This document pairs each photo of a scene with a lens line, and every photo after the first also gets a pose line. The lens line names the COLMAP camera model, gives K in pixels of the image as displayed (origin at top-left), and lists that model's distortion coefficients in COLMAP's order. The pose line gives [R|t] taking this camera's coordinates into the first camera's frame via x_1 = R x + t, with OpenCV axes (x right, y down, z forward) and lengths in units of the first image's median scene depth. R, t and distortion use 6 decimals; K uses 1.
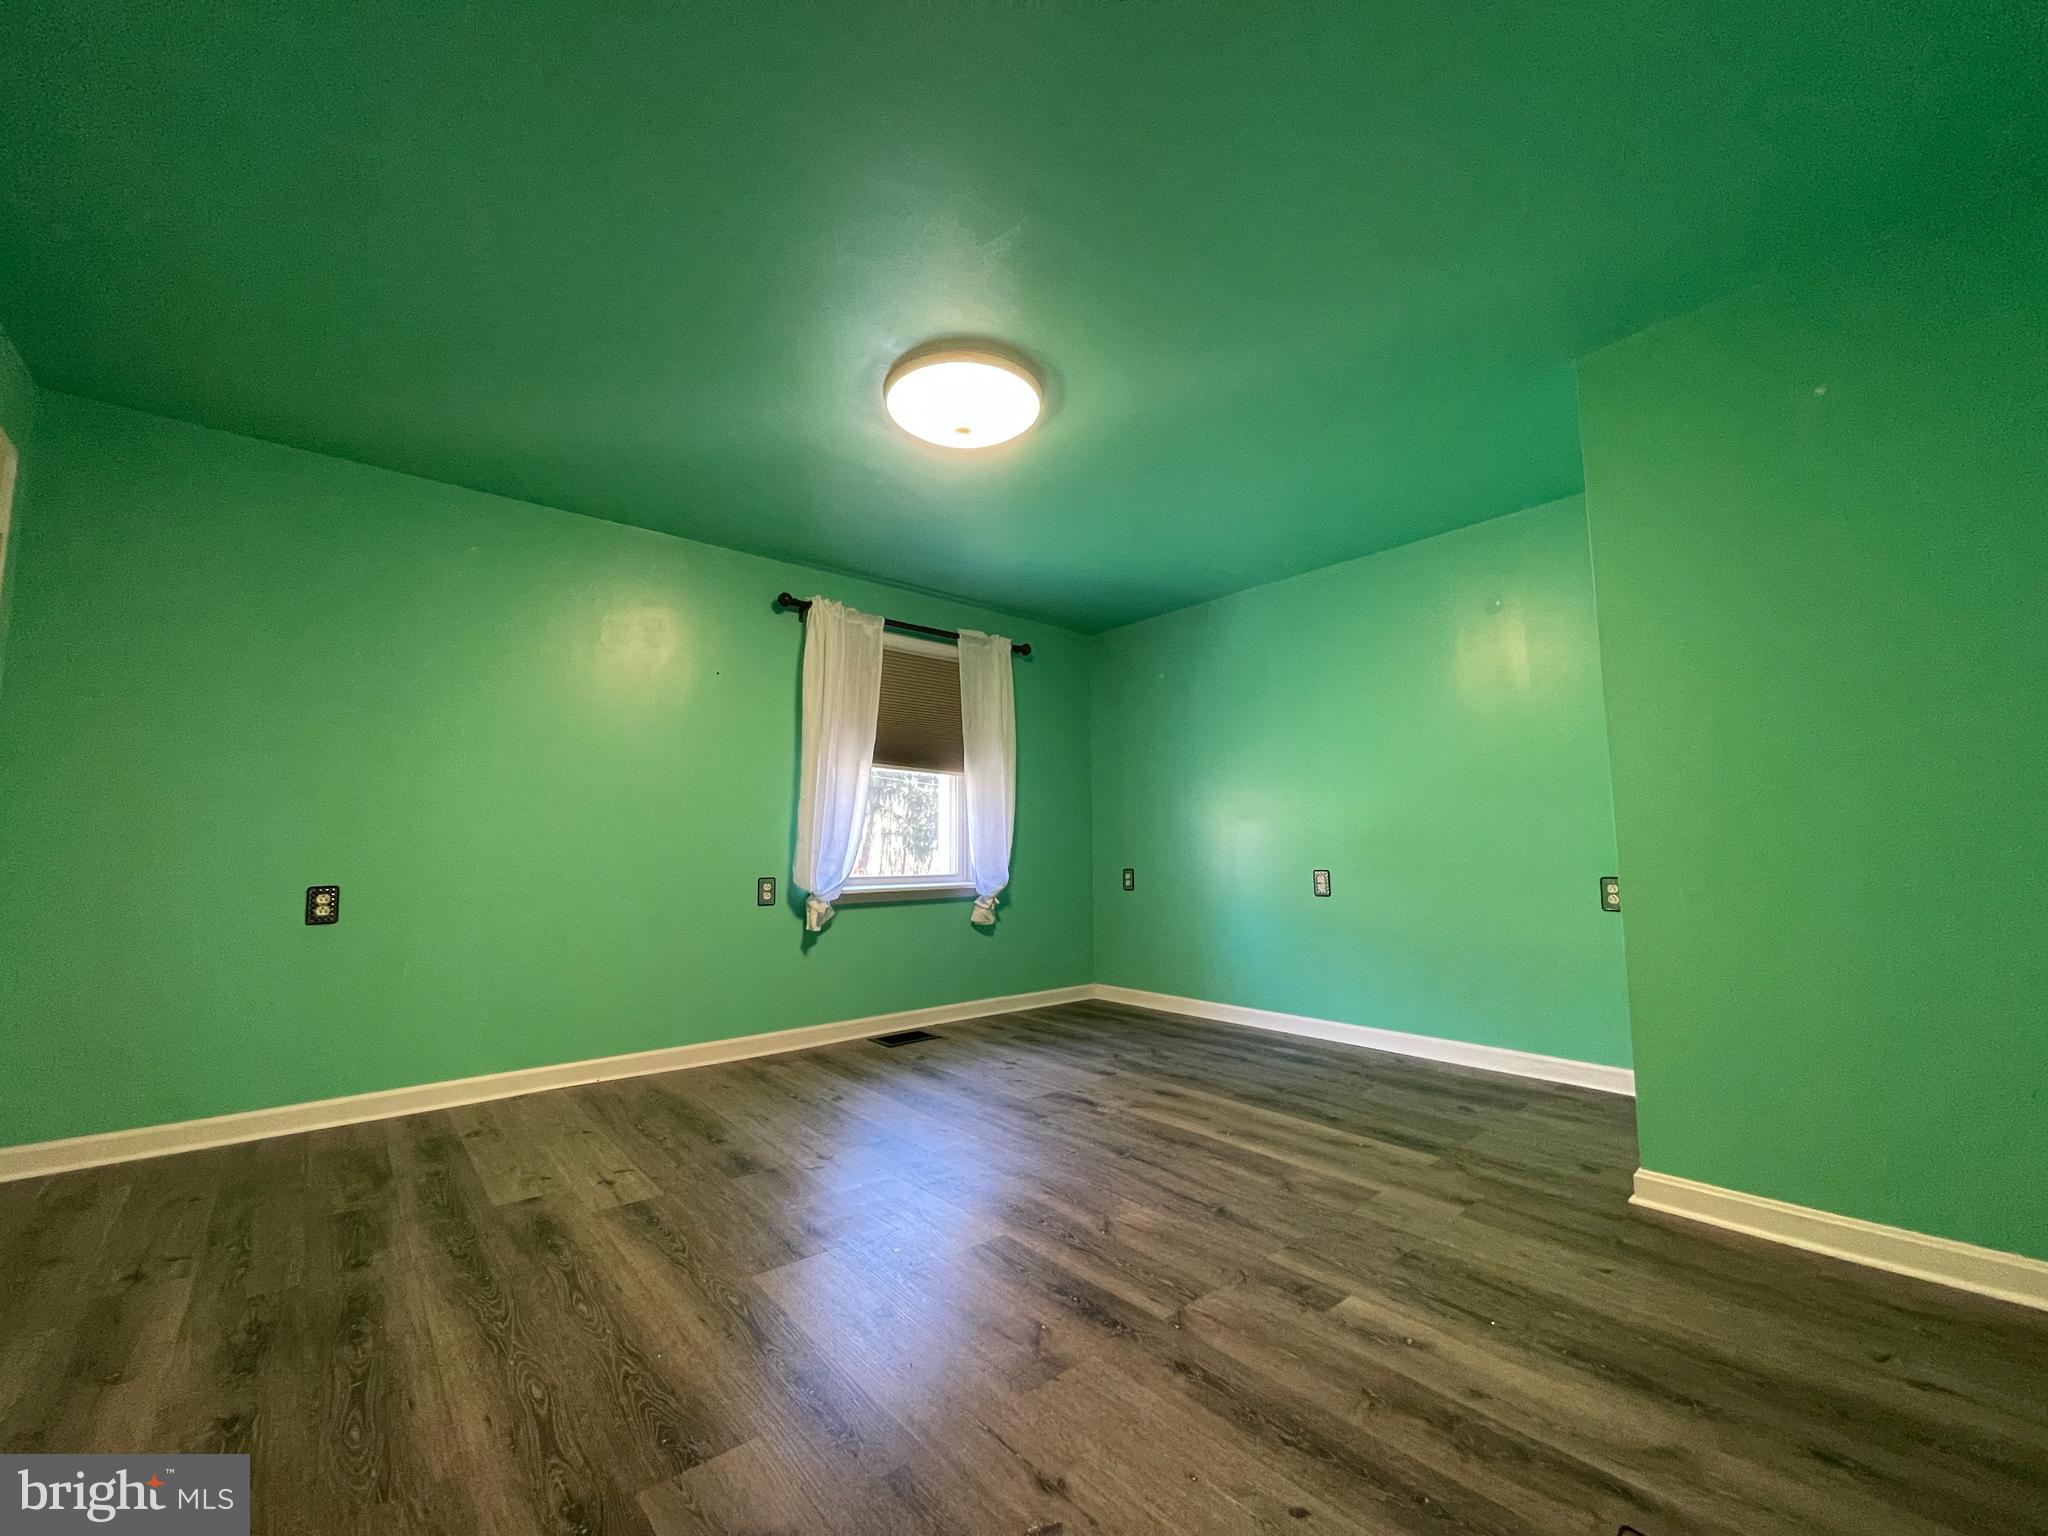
lens RADIAL K [[823.9, 0, 1024.8], [0, 823.9, 763.0], [0, 0, 1]] dist [-0.001923, 0.000192]
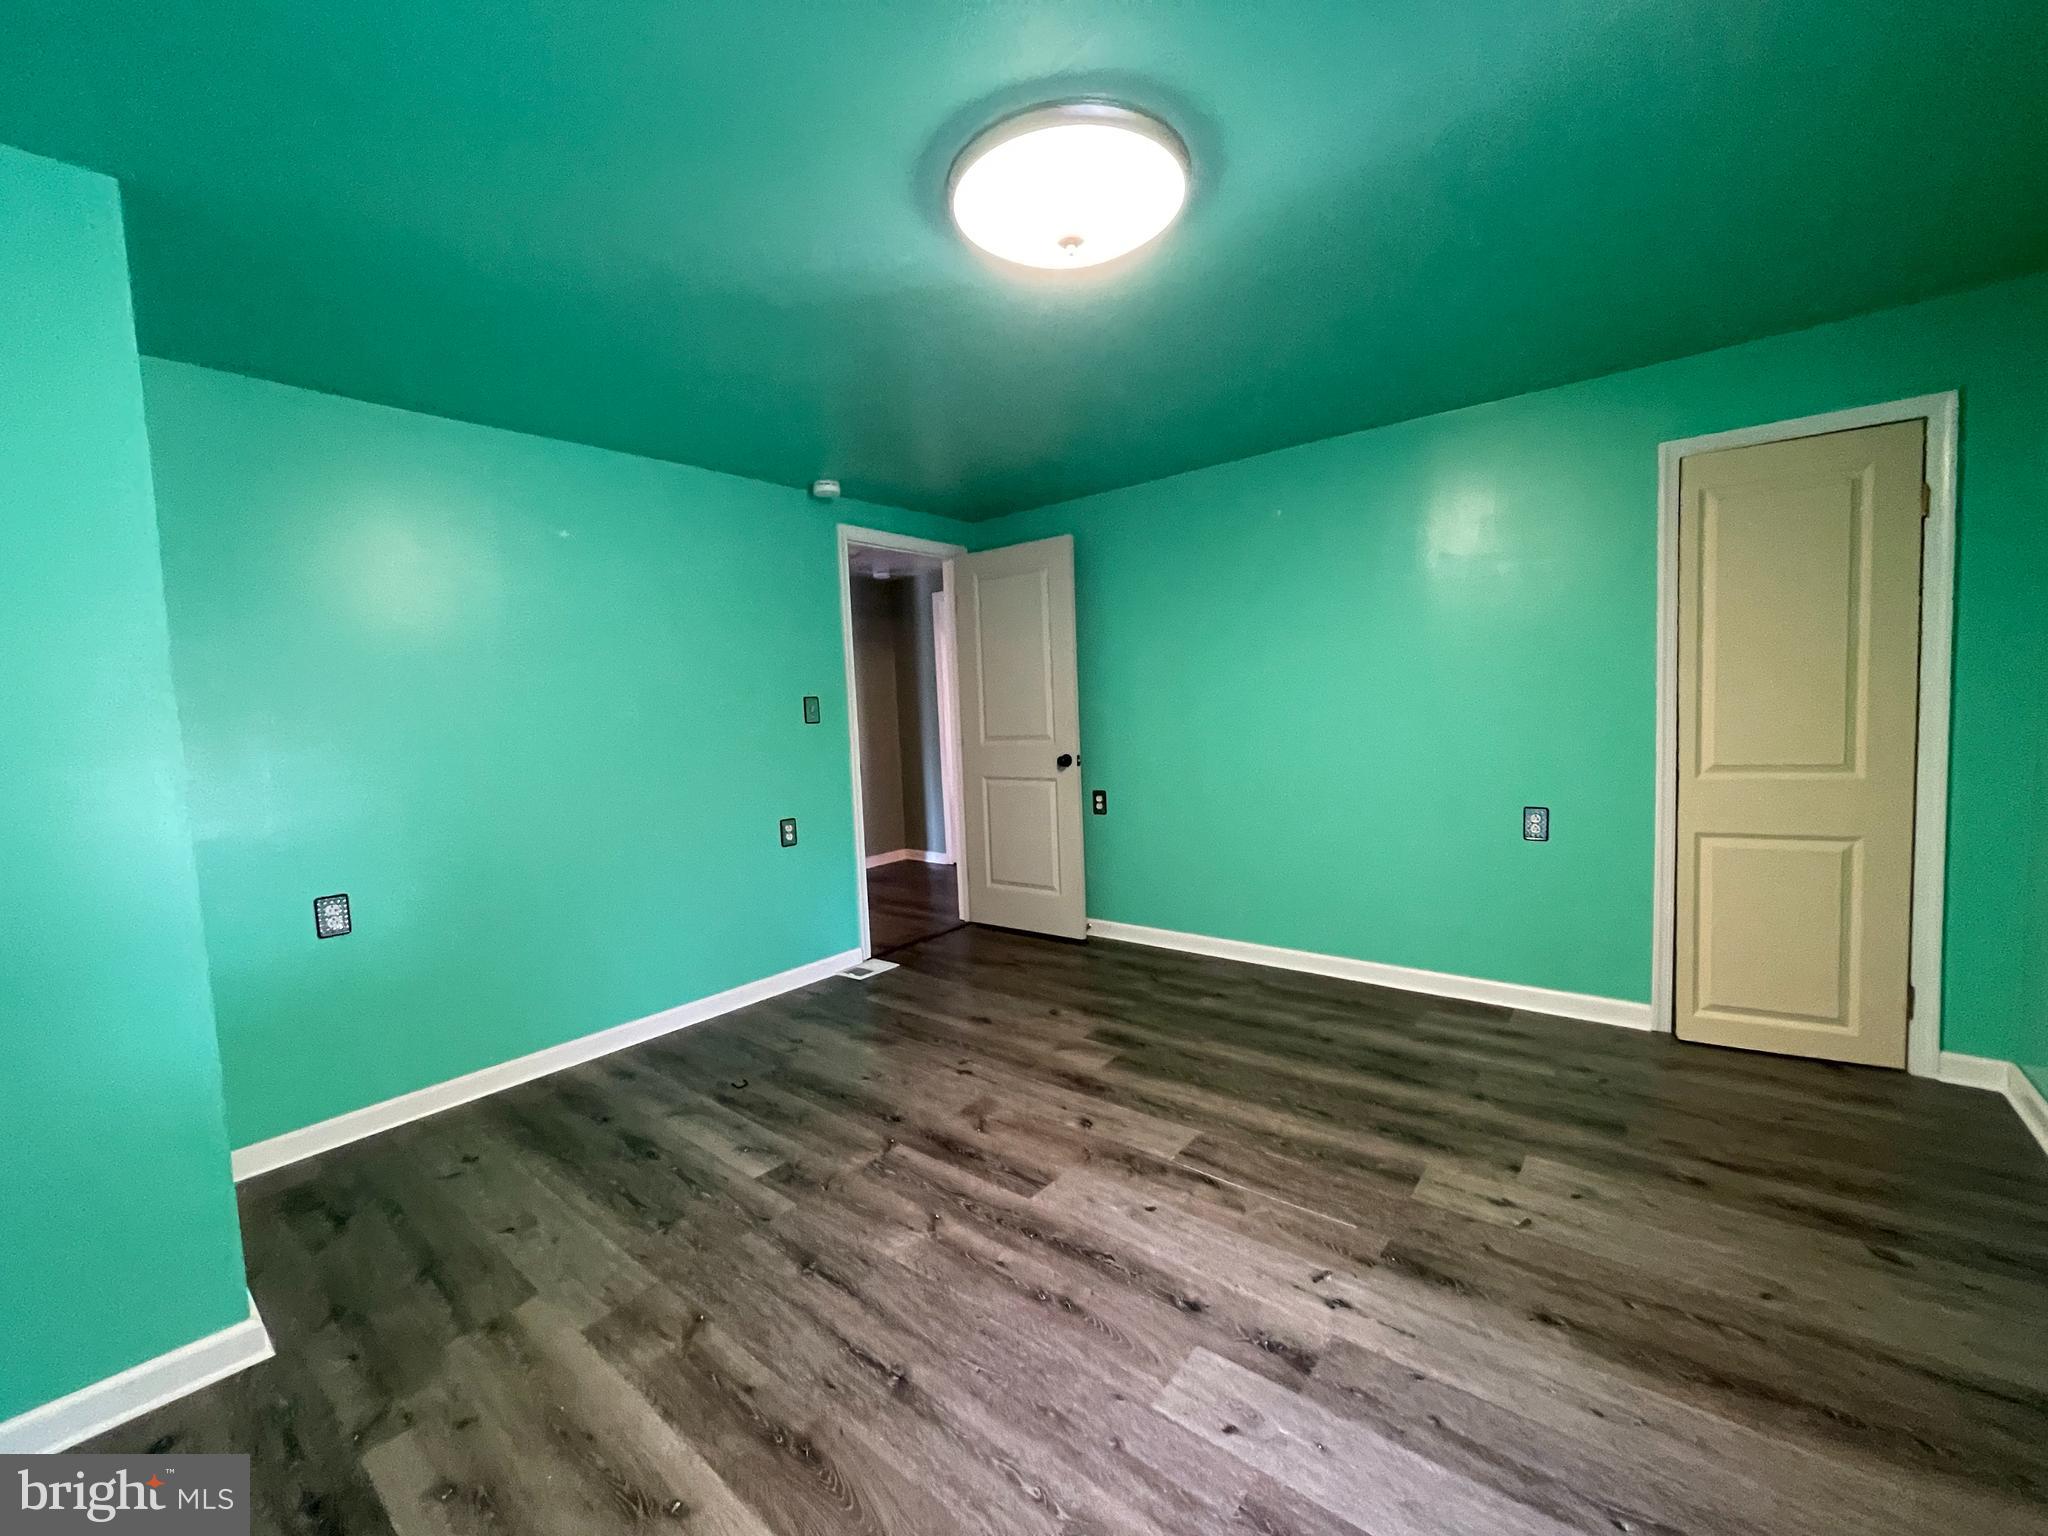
lens RADIAL K [[823.9, 0, 1023.8], [0, 823.9, 768.2], [0, 0, 1]] dist [-0.001923, 0.000192]
pose [[-0.983320, 0.063745, -0.170347, 0.128461], [0.070193, 0.997017, -0.032097, 0.046655], [0.167793, -0.043519, -0.984861, 2.058776]]
